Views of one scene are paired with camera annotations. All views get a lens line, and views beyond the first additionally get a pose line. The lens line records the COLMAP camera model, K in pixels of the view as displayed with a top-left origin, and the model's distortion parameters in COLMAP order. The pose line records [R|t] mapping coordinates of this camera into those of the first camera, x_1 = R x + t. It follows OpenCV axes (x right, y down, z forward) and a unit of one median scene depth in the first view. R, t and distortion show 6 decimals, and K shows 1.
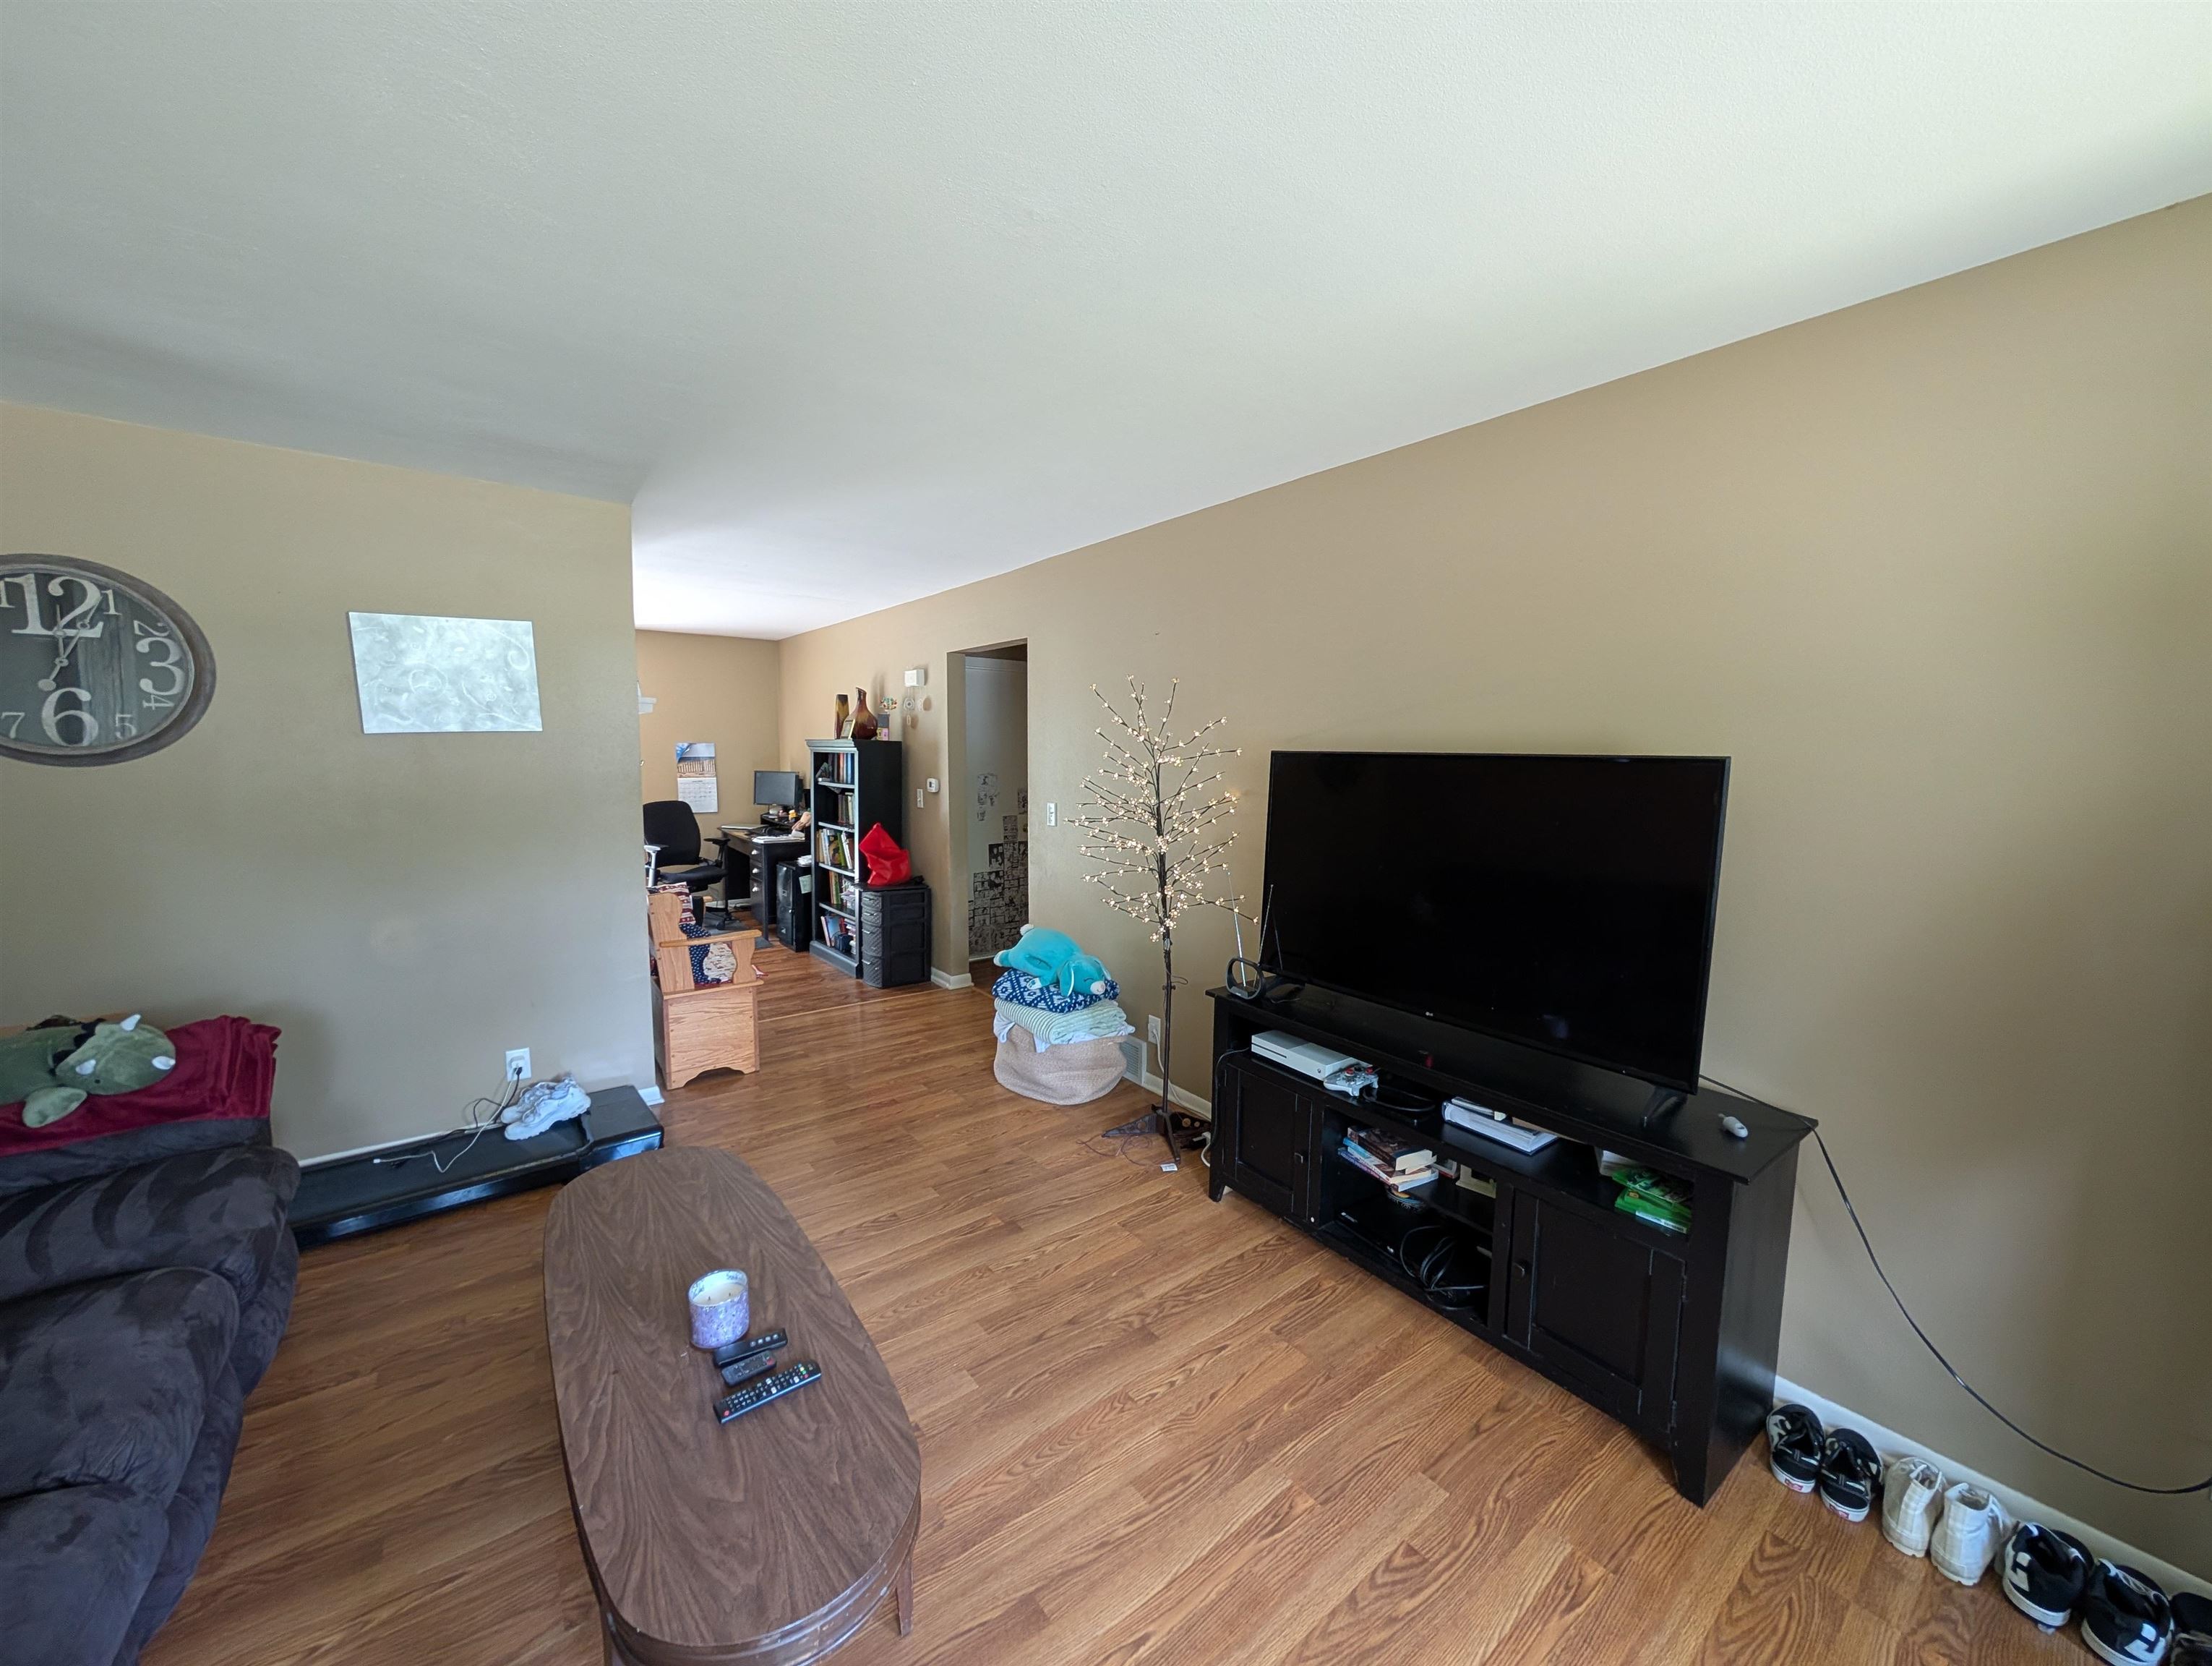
lens RADIAL K [[836.1, 0, 1105.6], [0, 836.1, 831.8], [0, 0, 1]] dist [-0.001014, 0.000313]
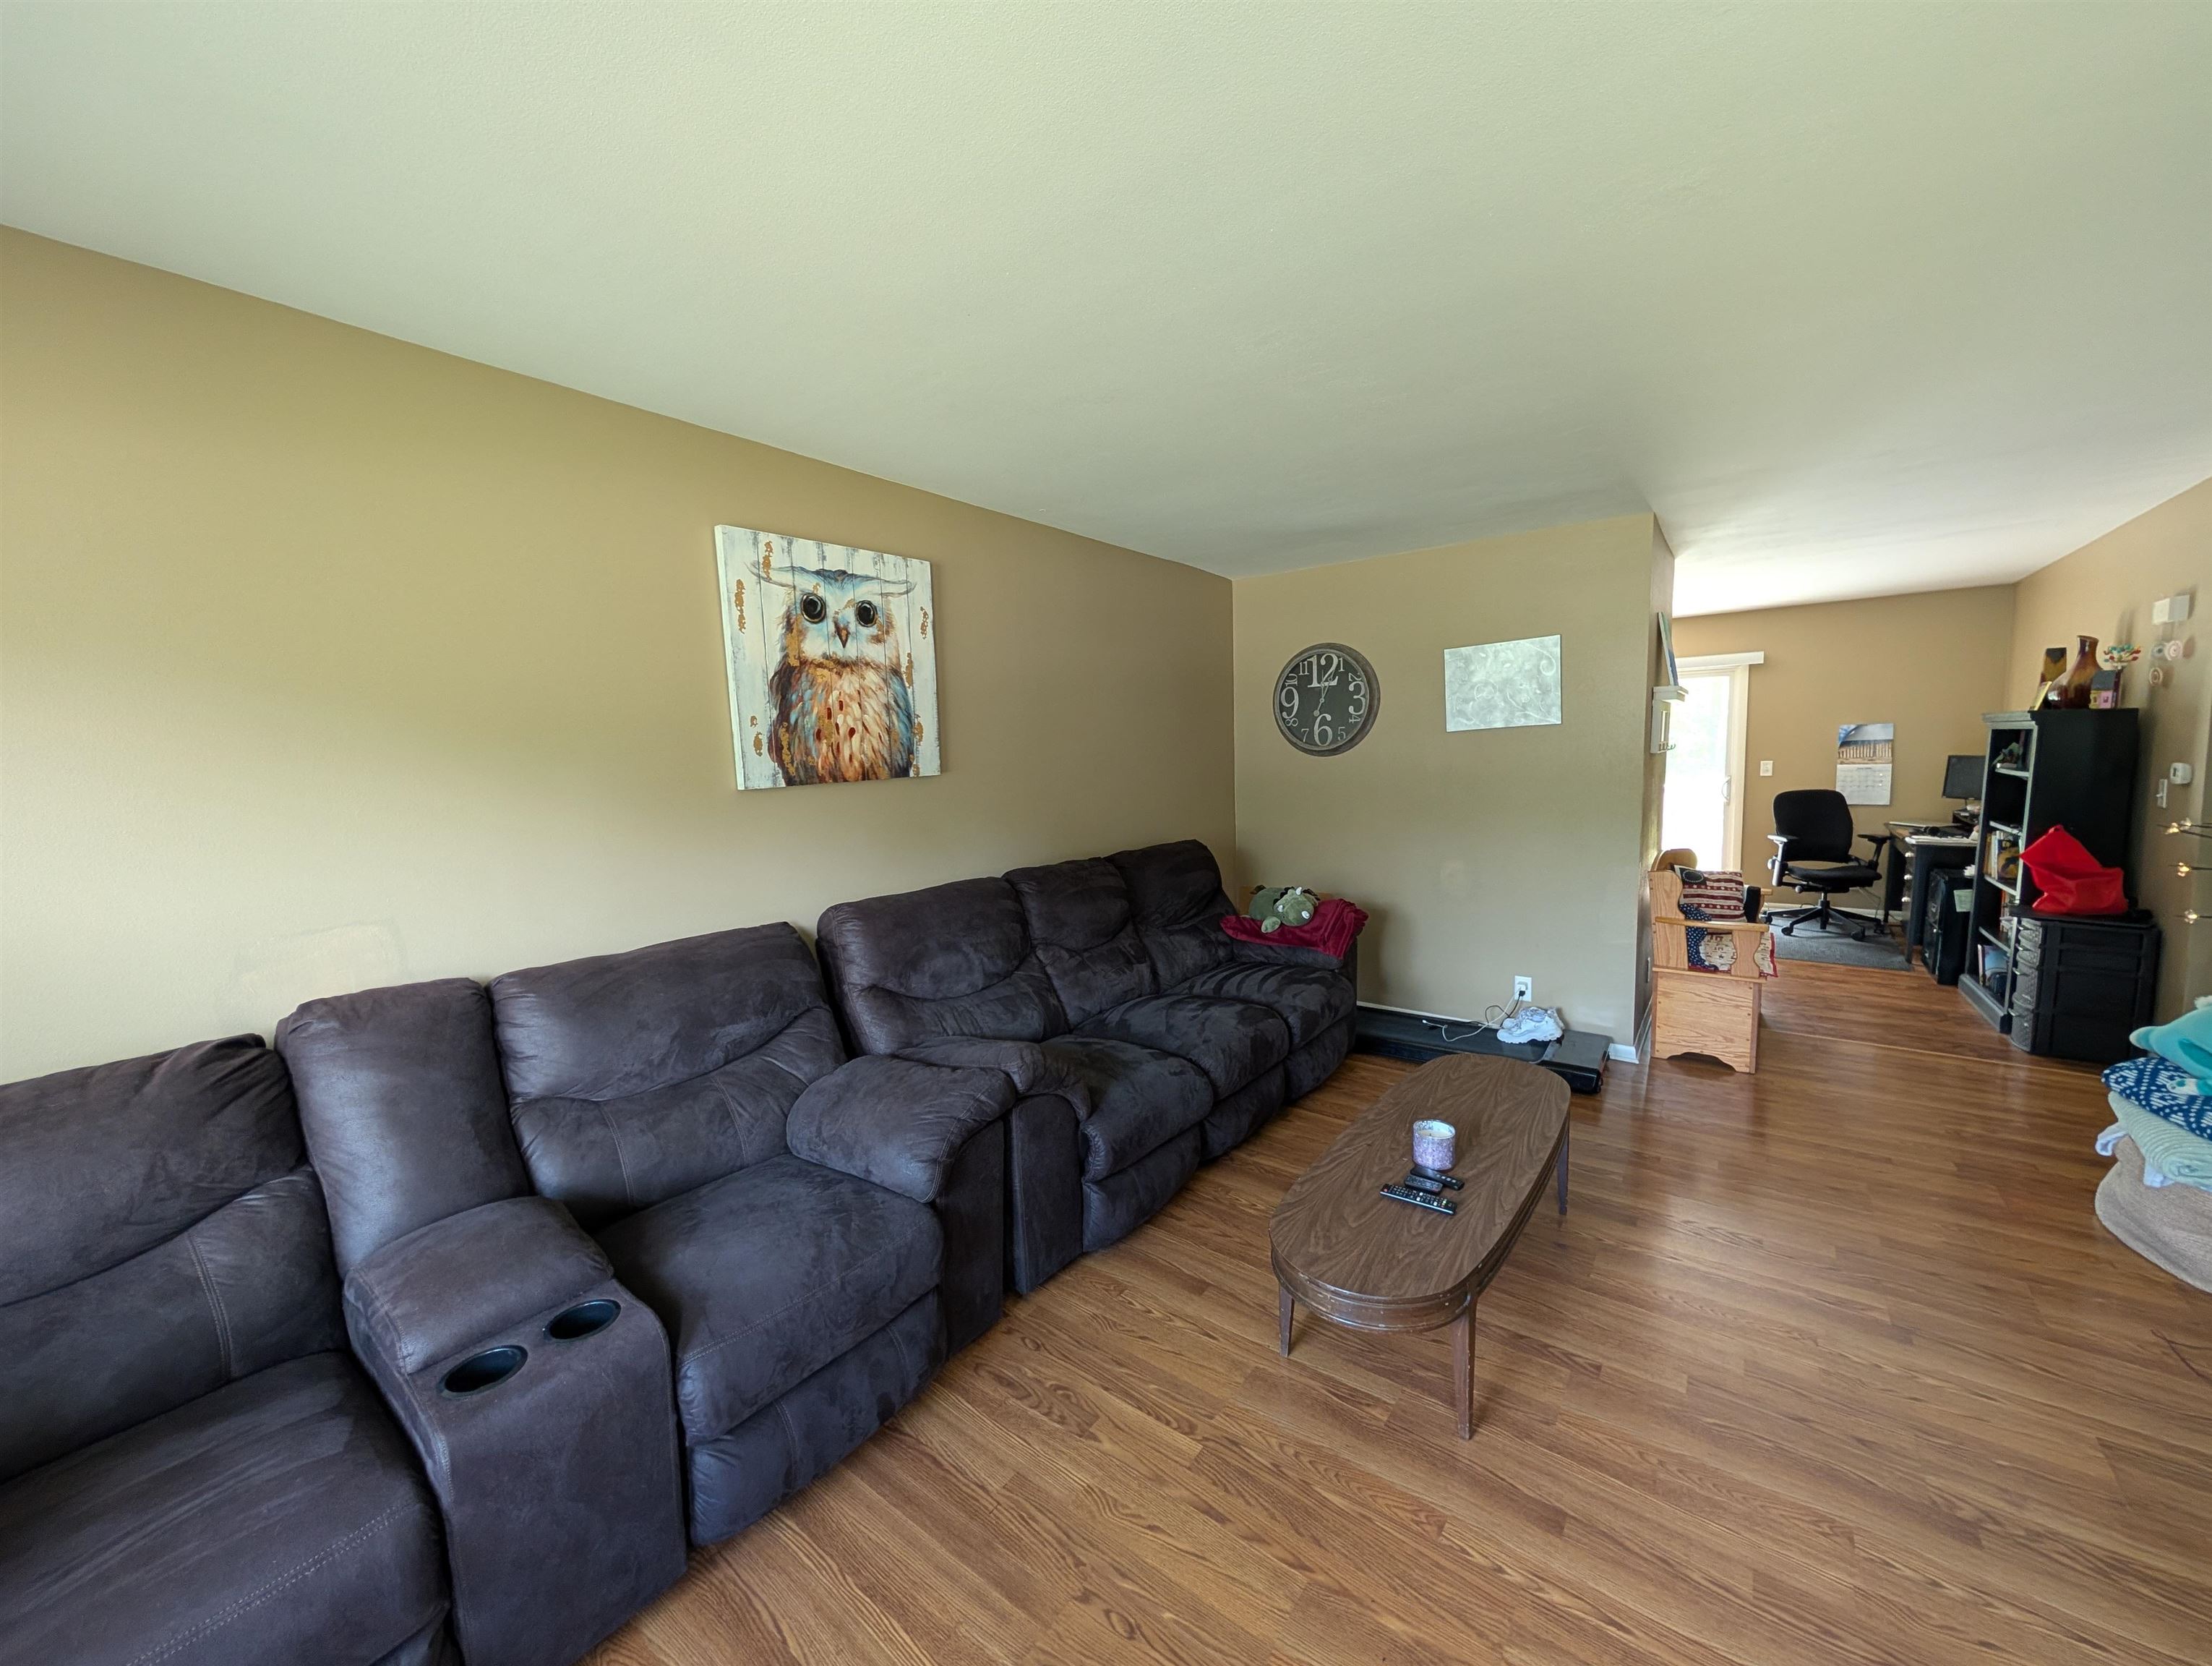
lens RADIAL K [[836.1, 0, 1105.6], [0, 836.1, 831.8], [0, 0, 1]] dist [-0.001014, 0.000313]
pose [[0.253350, 0.074692, -0.964487, 0.297073], [-0.063250, 0.996160, 0.060530, 0.004208], [0.965305, 0.045669, 0.257102, 0.044918]]
